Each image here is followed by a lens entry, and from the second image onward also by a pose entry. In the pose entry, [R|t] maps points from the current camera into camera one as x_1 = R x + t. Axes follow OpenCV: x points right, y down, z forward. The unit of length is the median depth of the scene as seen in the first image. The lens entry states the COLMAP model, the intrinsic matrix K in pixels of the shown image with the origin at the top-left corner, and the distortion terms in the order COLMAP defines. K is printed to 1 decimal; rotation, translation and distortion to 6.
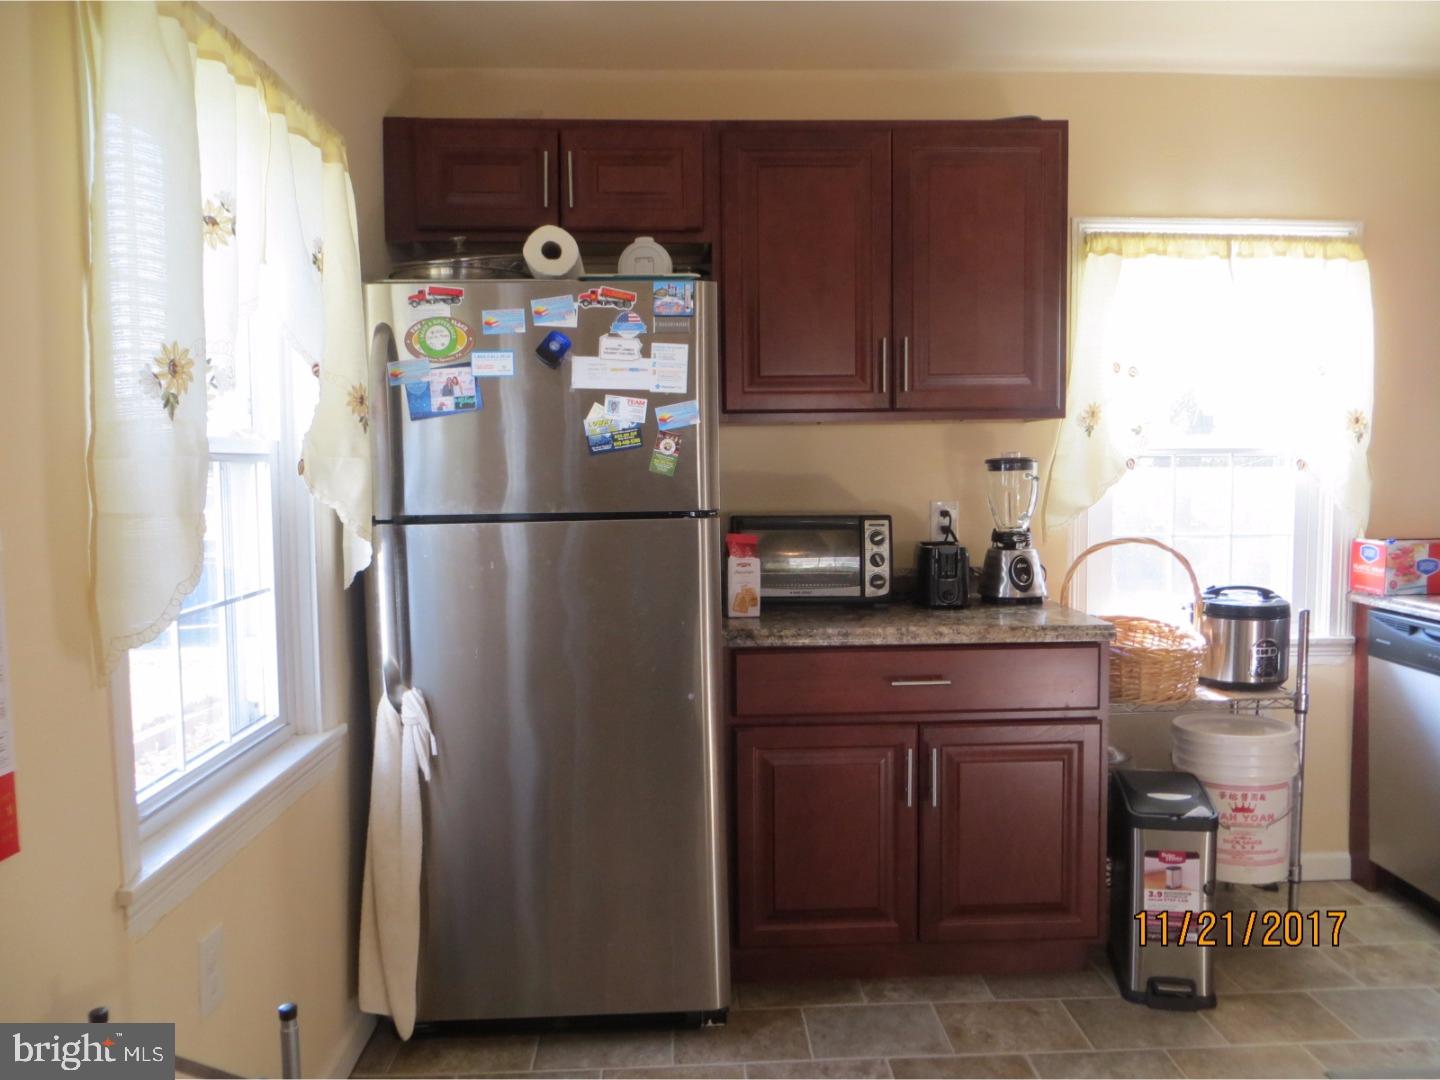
lens RADIAL K [[1069.3, 0, 716.6], [0, 1069.3, 545.1], [0, 0, 1]] dist [-0.025983, 0.006167]
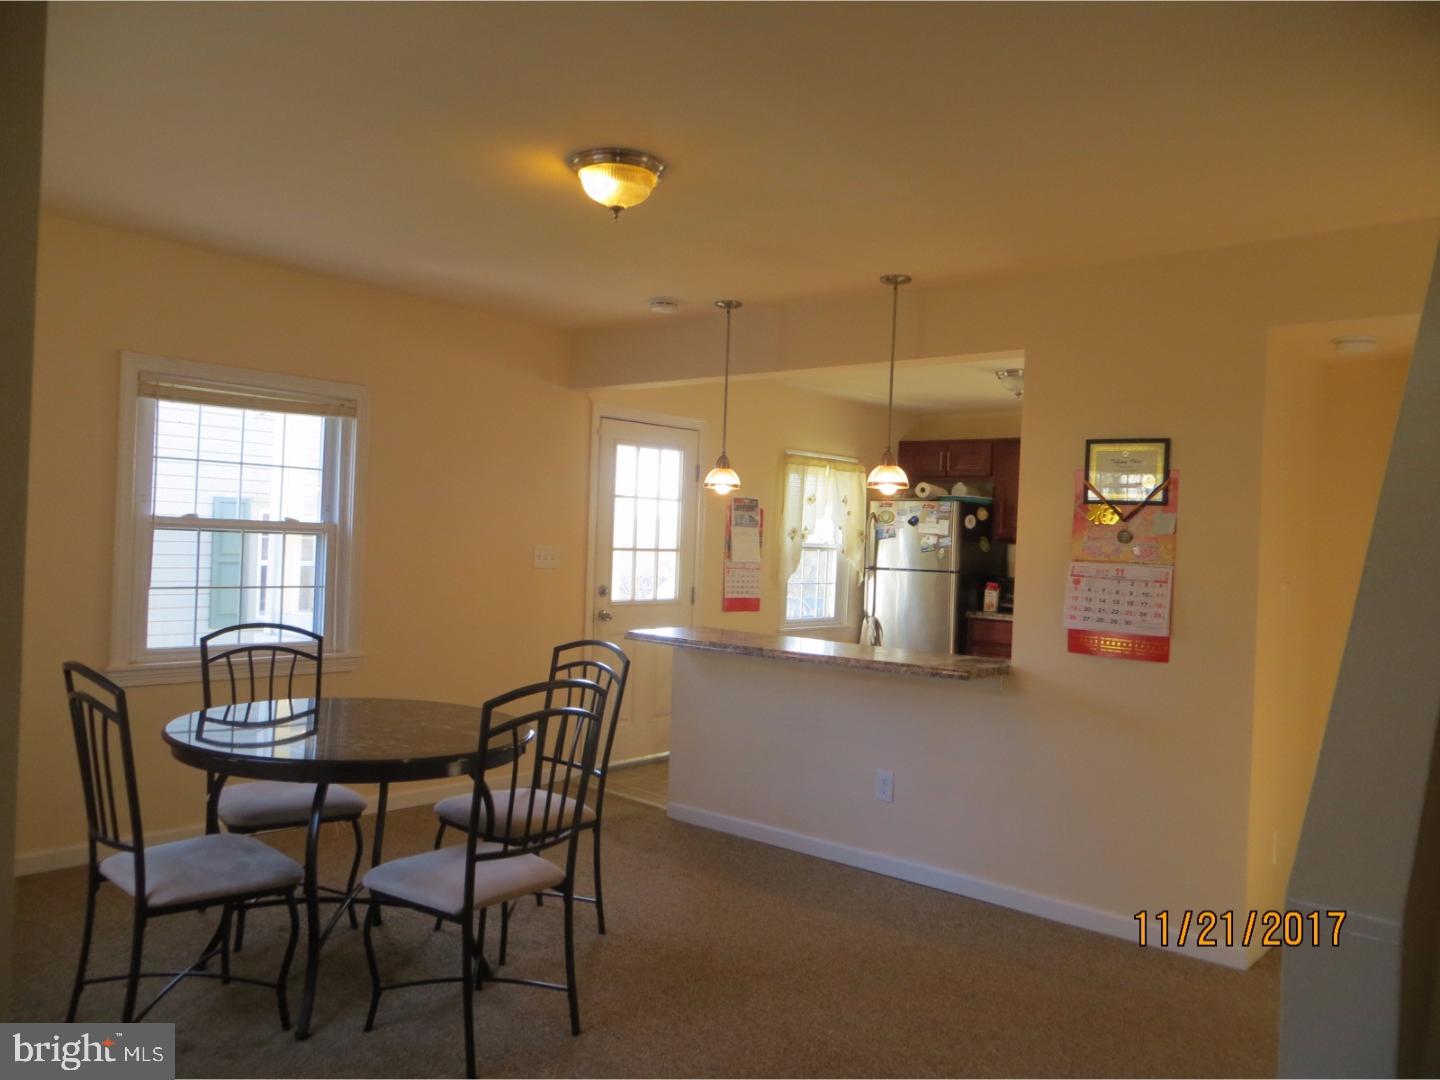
lens RADIAL K [[1081.7, 0, 721.4], [0, 1081.7, 542.5], [0, 0, 1]] dist [-0.019670, 0.002586]
pose [[0.726170, 0.041524, -0.686260, 1.416729], [-0.098938, 0.994096, -0.044541, 0.079765], [0.680359, 0.100241, 0.725992, -1.531993]]
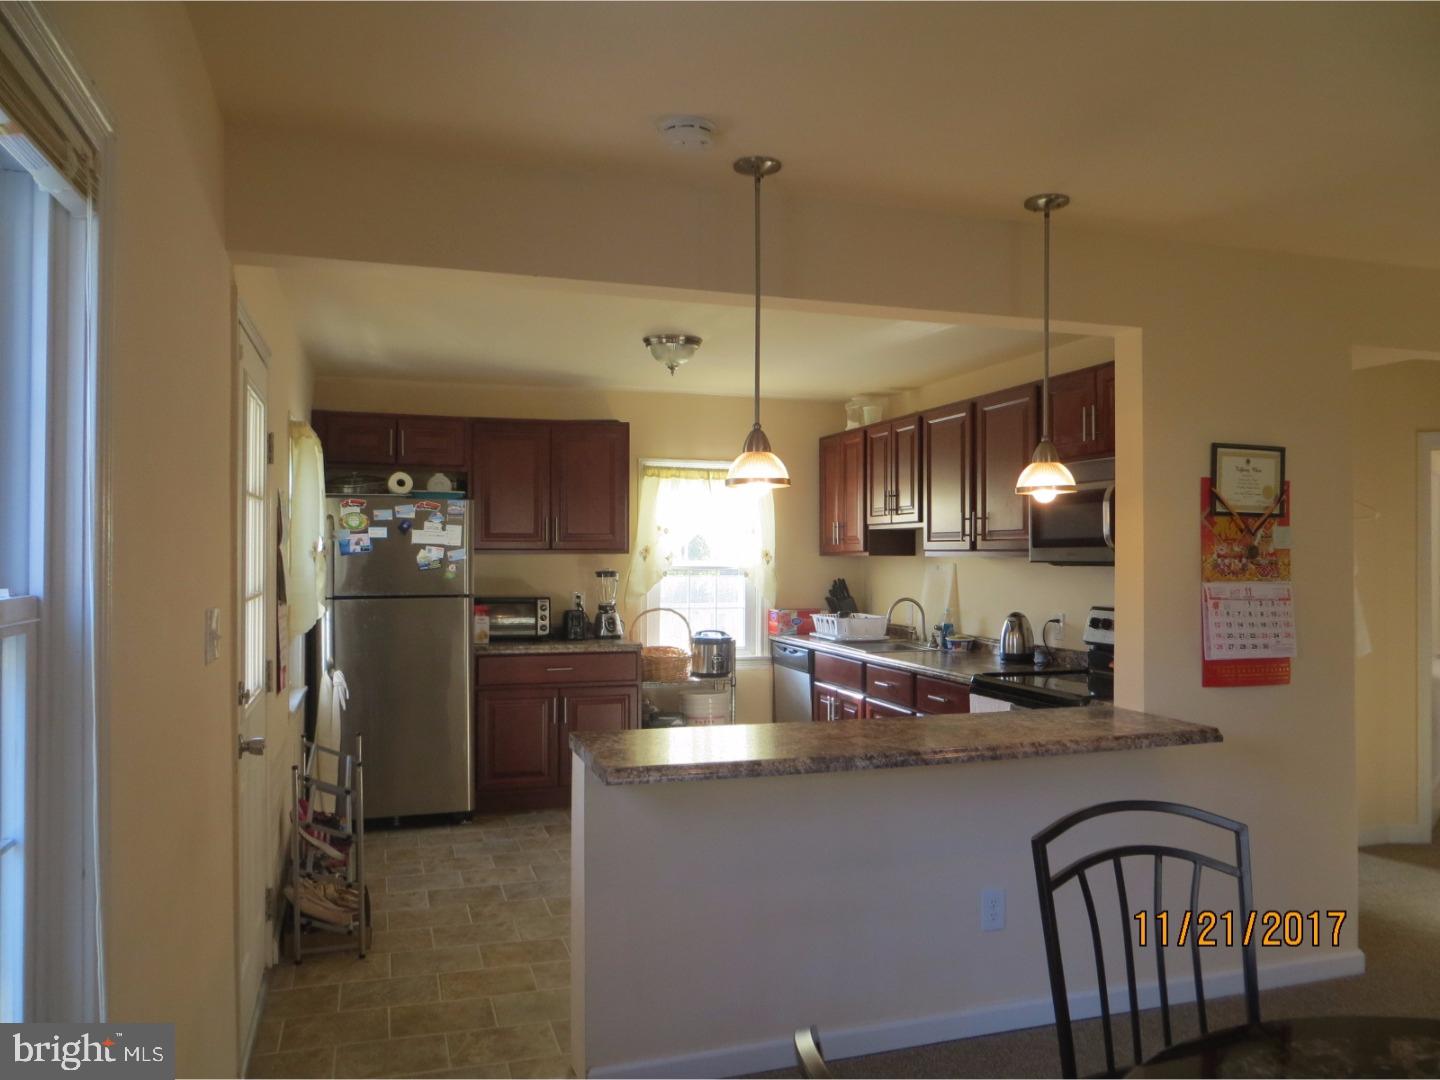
lens RADIAL K [[1081.8, 0, 720.0], [0, 1081.8, 540.0], [0, 0, 1]] dist [-0.002270, 0.004462]
pose [[0.962055, 0.017154, 0.272316, -0.105226], [0.007058, 0.996123, -0.087683, 0.051387], [-0.272764, 0.086278, 0.958204, -1.215125]]
